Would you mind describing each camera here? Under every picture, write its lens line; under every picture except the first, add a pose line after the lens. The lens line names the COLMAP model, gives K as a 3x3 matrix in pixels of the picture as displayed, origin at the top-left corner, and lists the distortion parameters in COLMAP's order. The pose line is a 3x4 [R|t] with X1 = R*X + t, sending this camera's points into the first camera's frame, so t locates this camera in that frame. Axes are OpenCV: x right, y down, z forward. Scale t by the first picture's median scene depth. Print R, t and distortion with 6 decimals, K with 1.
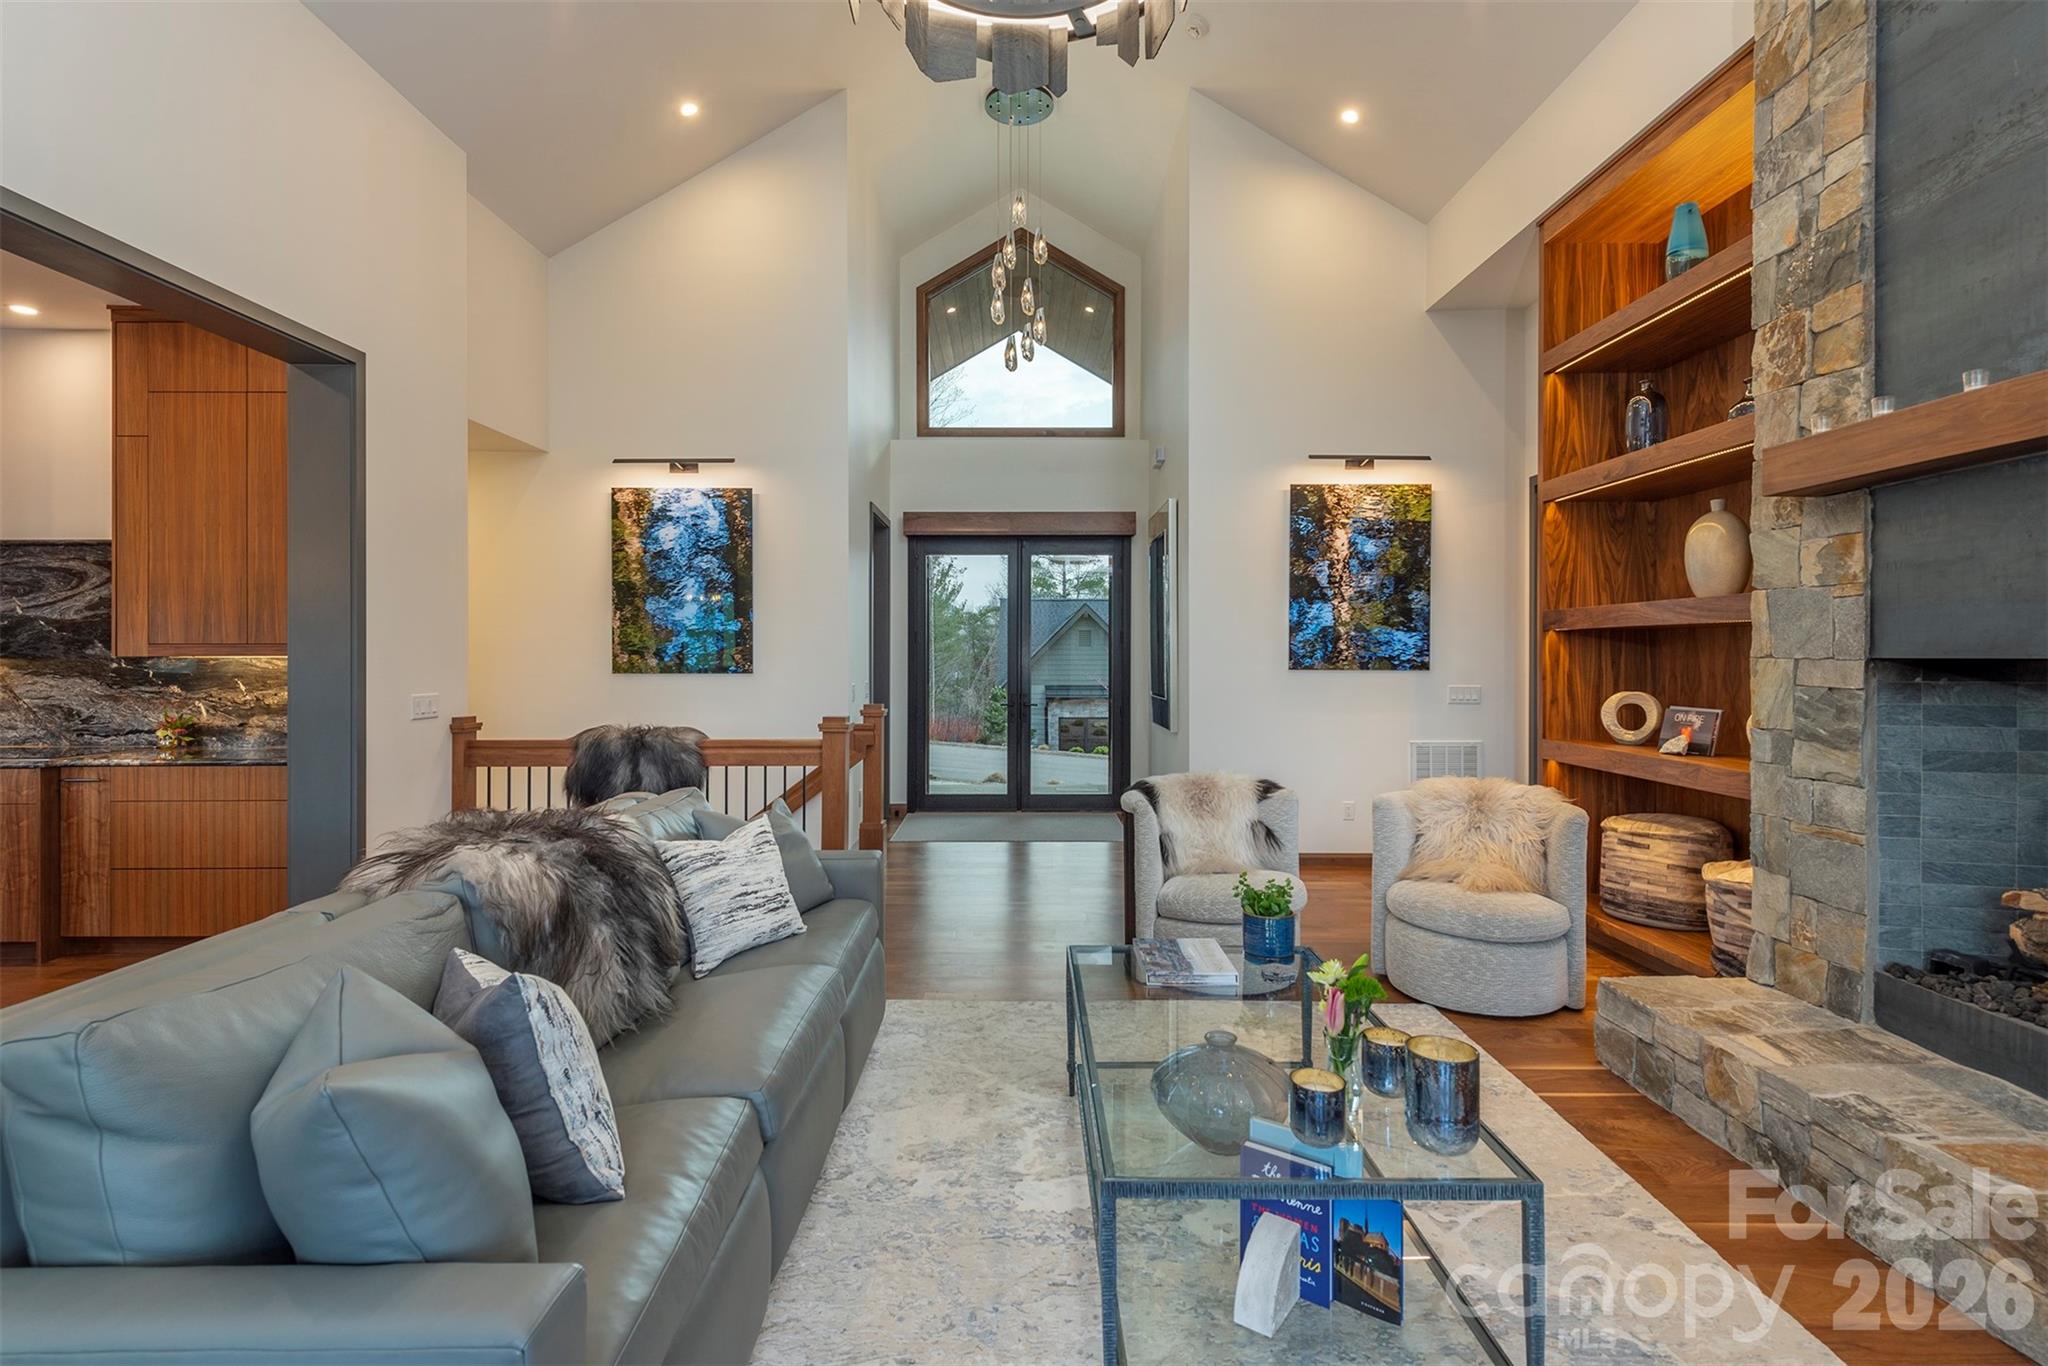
lens RADIAL K [[960.2, 0, 1026.2], [0, 960.2, 658.4], [0, 0, 1]] dist [0.013767, -0.005797]
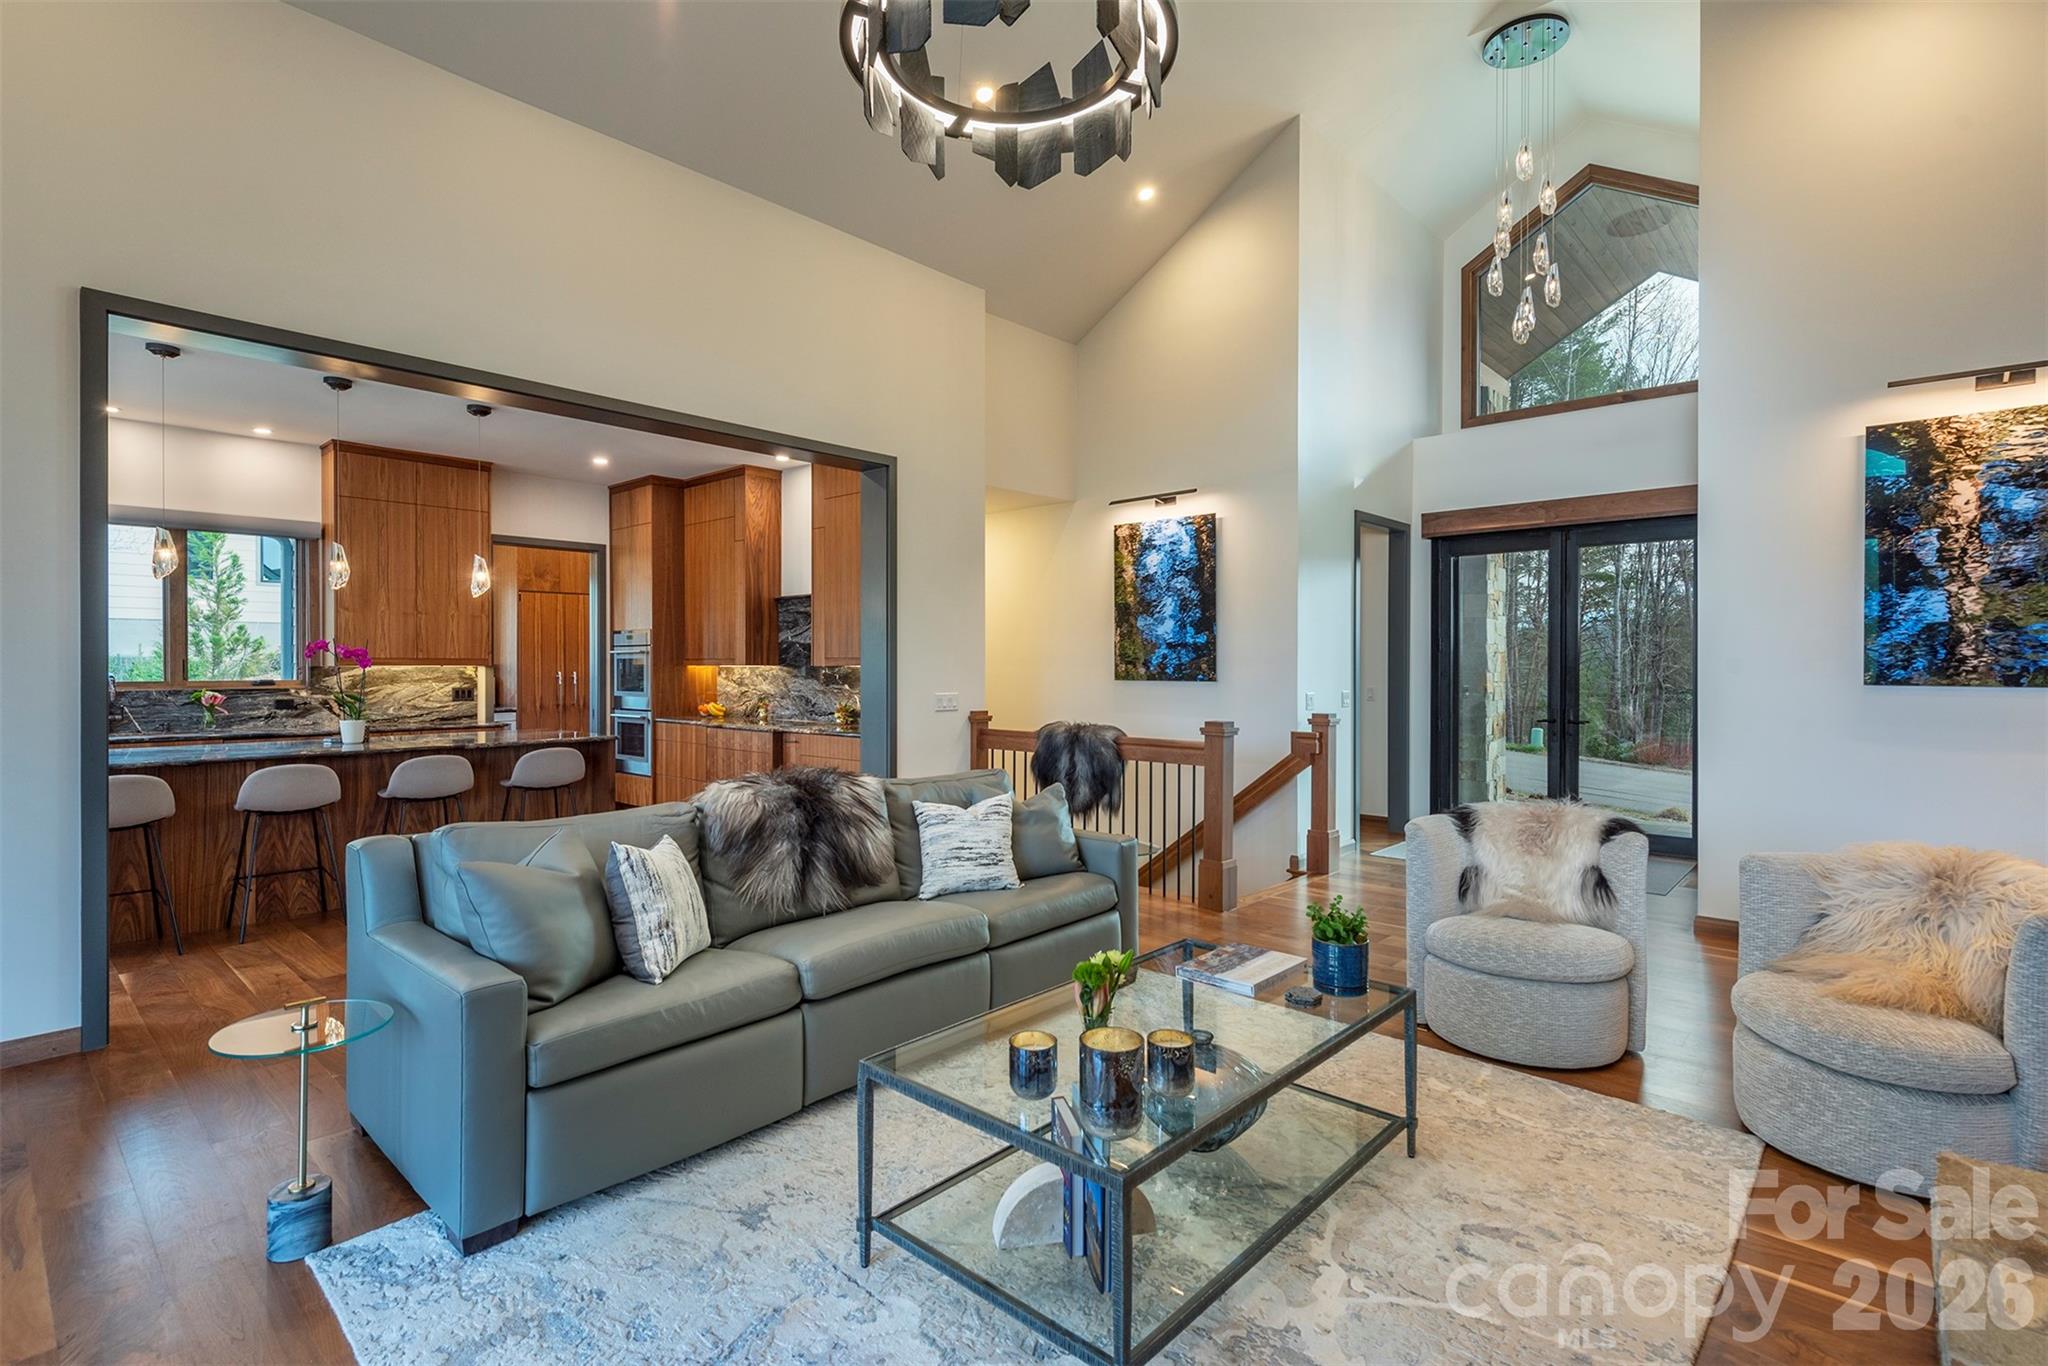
lens RADIAL K [[960.2, 0, 1035.6], [0, 960.2, 671.8], [0, 0, 1]] dist [0.013767, -0.005797]
pose [[0.740640, 0.004545, -0.671886, 0.382633], [-0.001411, 0.999985, 0.005209, -0.001052], [0.671900, -0.002910, 0.740636, 0.059859]]
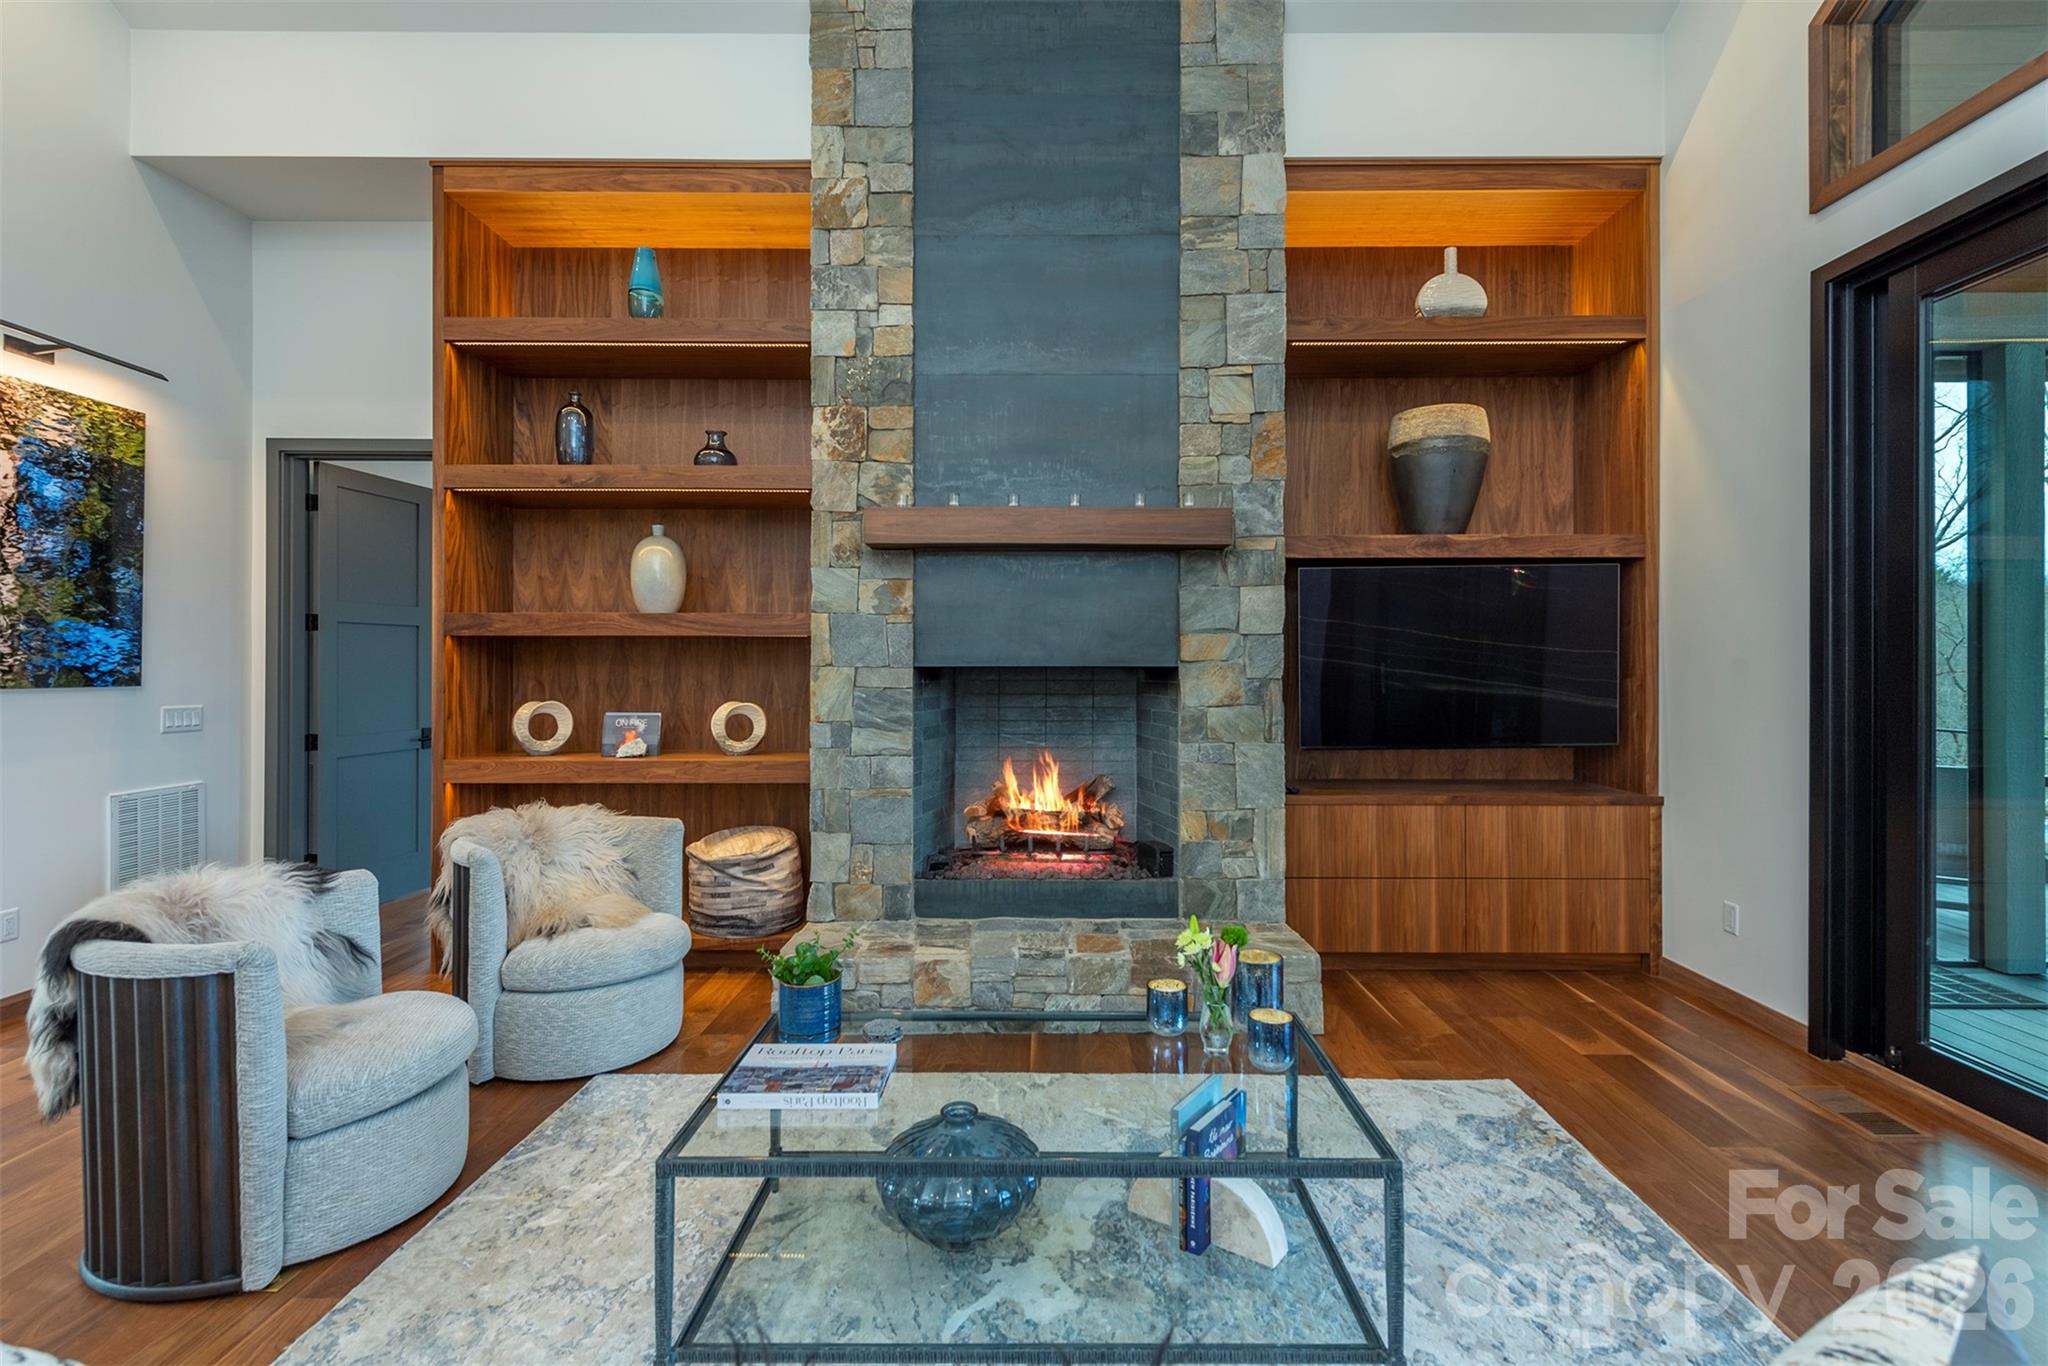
lens RADIAL K [[960.2, 0, 1036.7], [0, 960.2, 662.6], [0, 0, 1]] dist [0.013767, -0.005797]
pose [[0.007806, -0.000084, 0.999970, -0.329252], [0.002700, 0.999996, 0.000063, -0.003176], [-0.999966, 0.002700, 0.007806, 0.461257]]
